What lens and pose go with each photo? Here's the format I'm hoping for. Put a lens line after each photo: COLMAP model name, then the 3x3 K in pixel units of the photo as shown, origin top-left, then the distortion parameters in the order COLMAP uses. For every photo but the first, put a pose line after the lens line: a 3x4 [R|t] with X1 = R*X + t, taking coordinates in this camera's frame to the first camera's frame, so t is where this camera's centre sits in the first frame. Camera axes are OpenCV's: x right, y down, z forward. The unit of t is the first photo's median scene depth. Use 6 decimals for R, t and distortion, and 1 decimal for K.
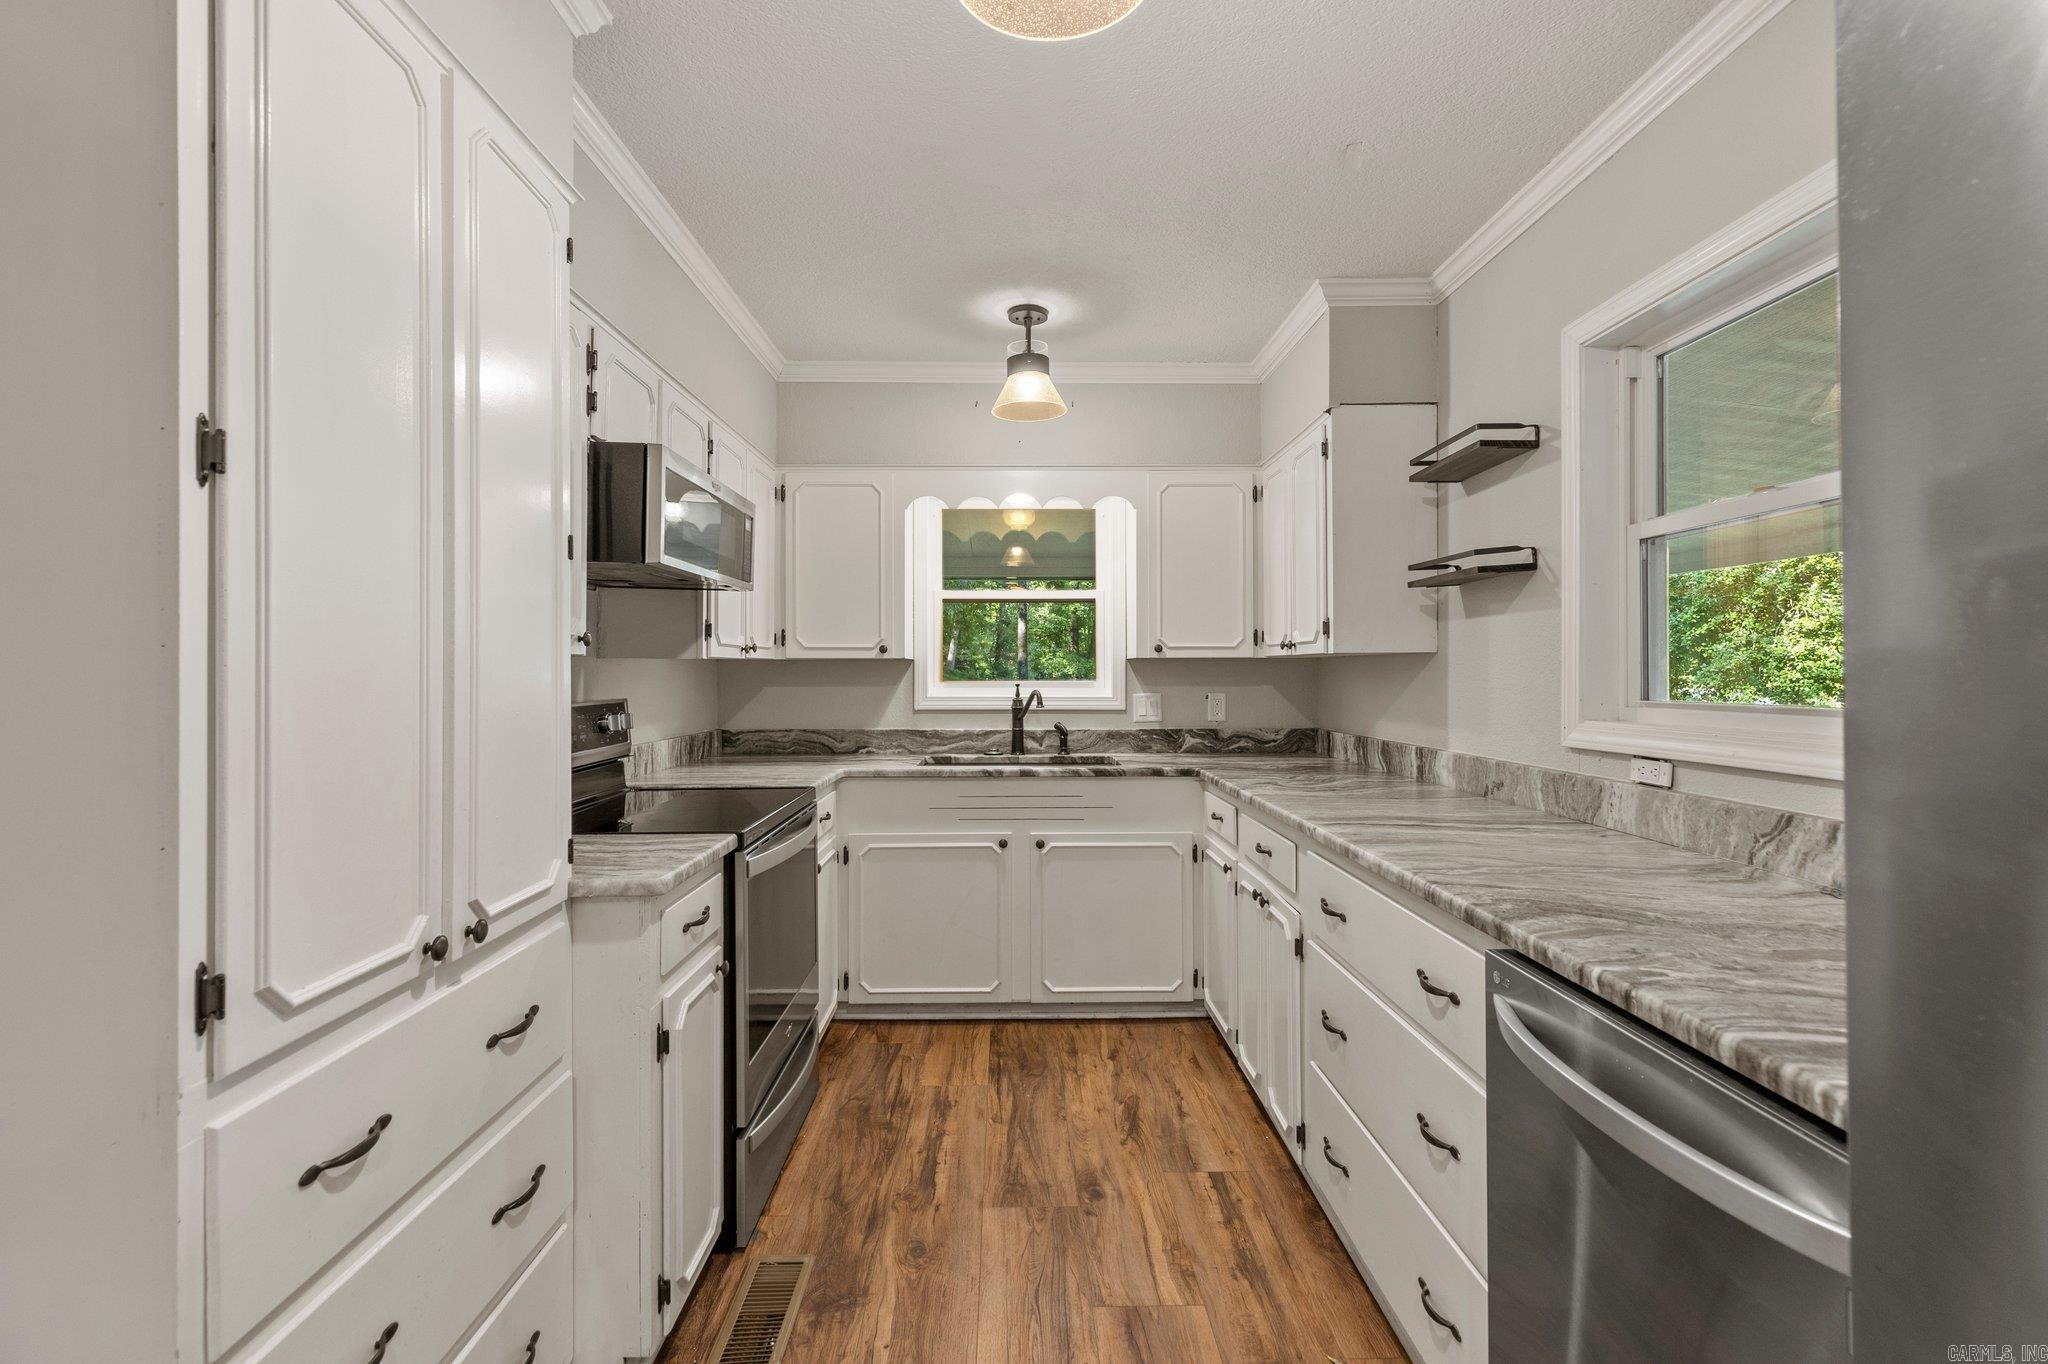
lens RADIAL K [[933.3, 0, 1025.5], [0, 933.3, 666.0], [0, 0, 1]] dist [0.006449, -0.001164]
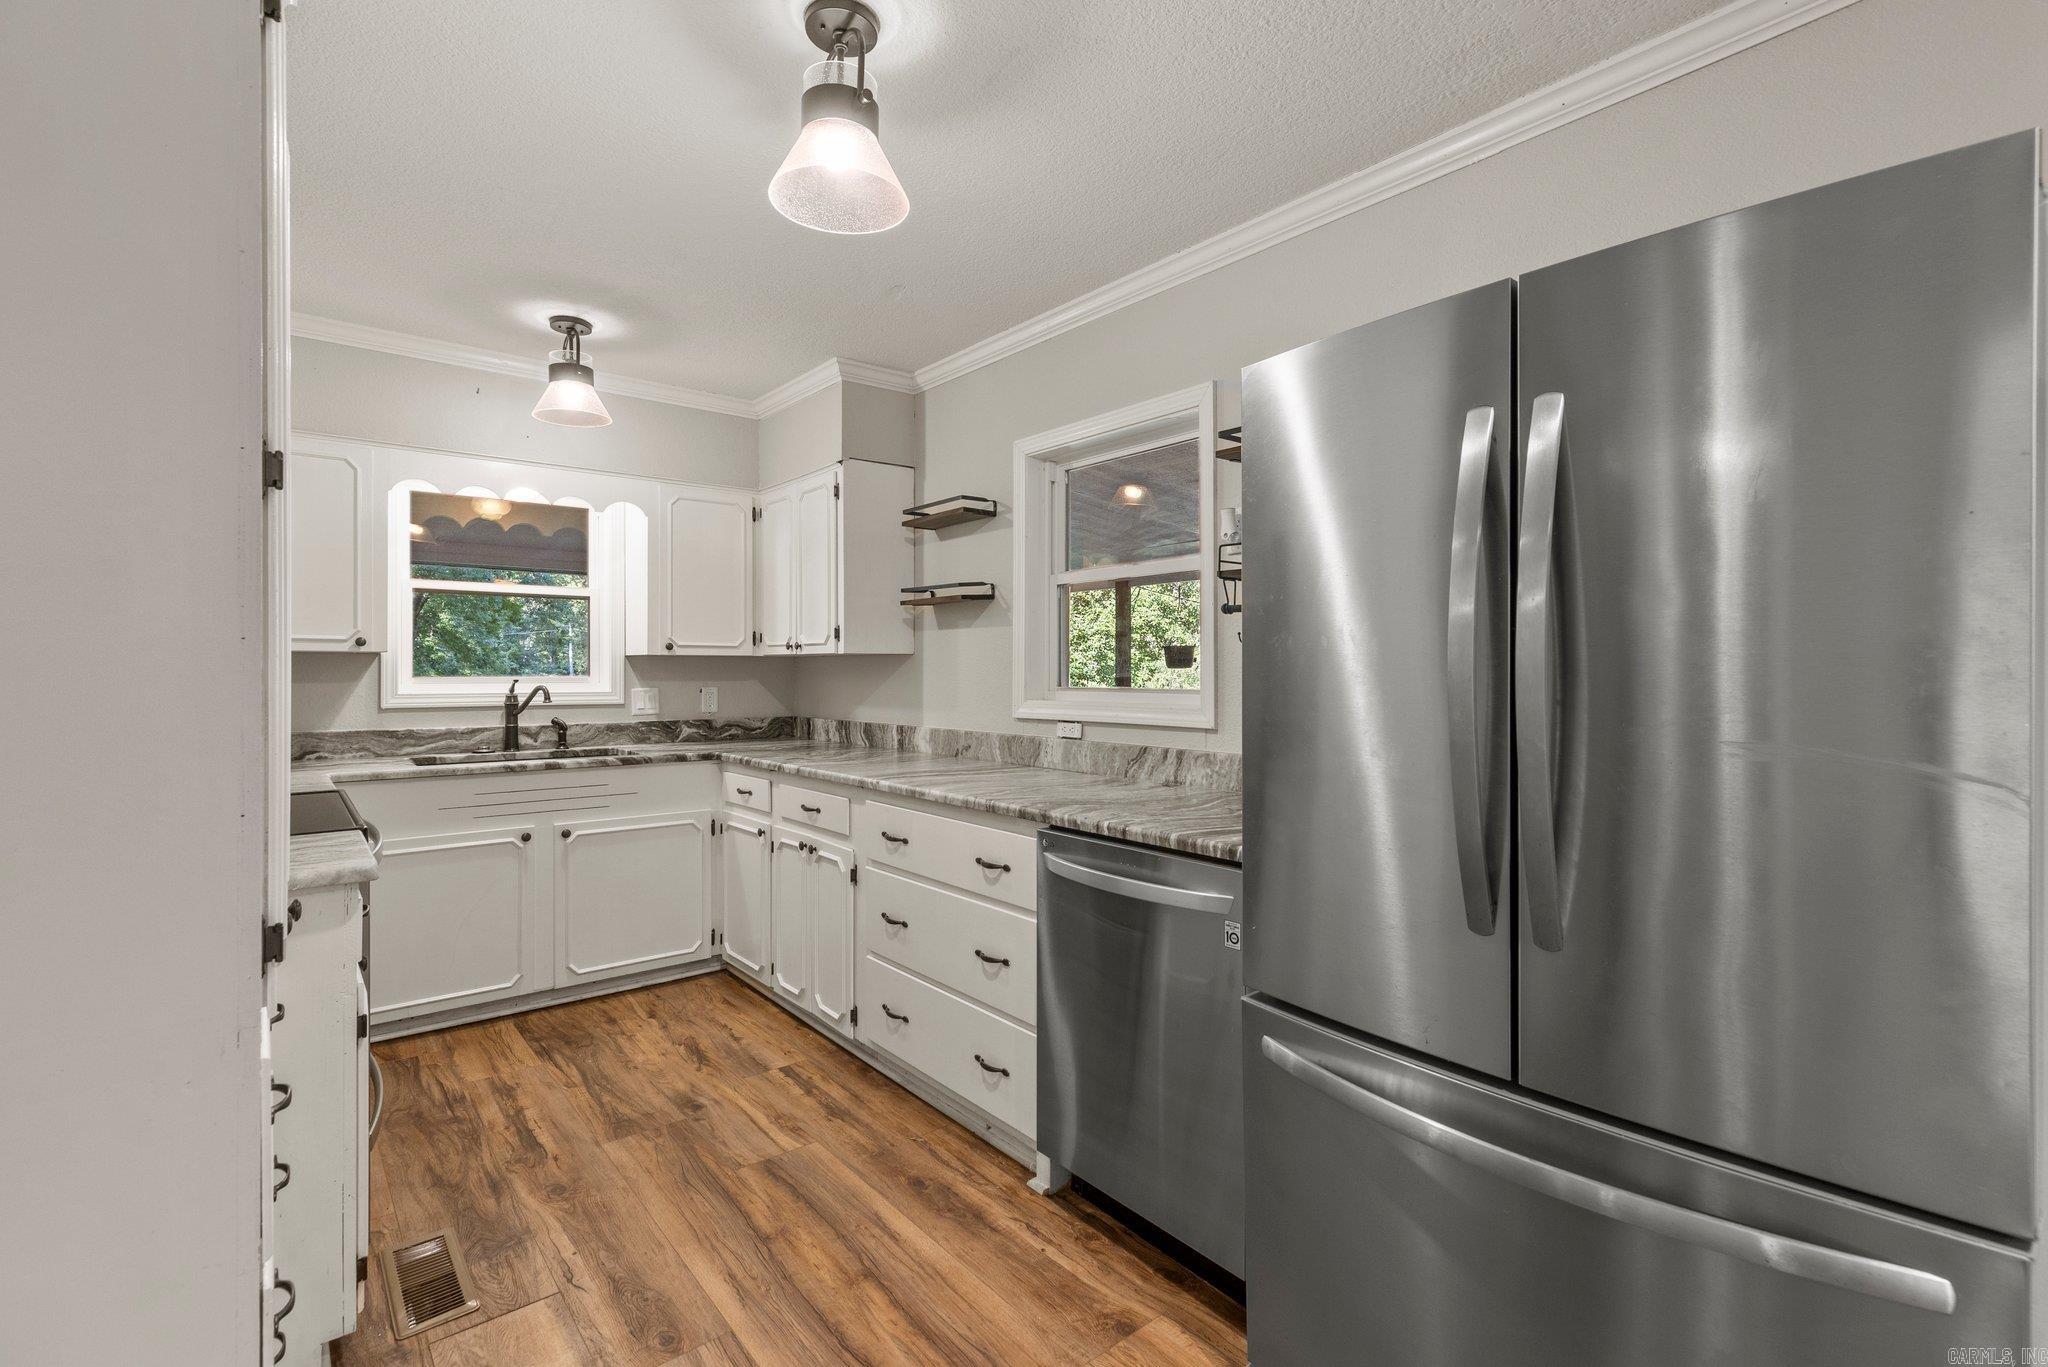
lens RADIAL K [[933.3, 0, 1025.5], [0, 933.3, 667.5], [0, 0, 1]] dist [0.006449, -0.001164]
pose [[0.782482, 0.004225, 0.622659, -0.266181], [-0.006658, 0.999977, 0.001582, 0.001647], [-0.622638, -0.005384, 0.782492, -0.146460]]
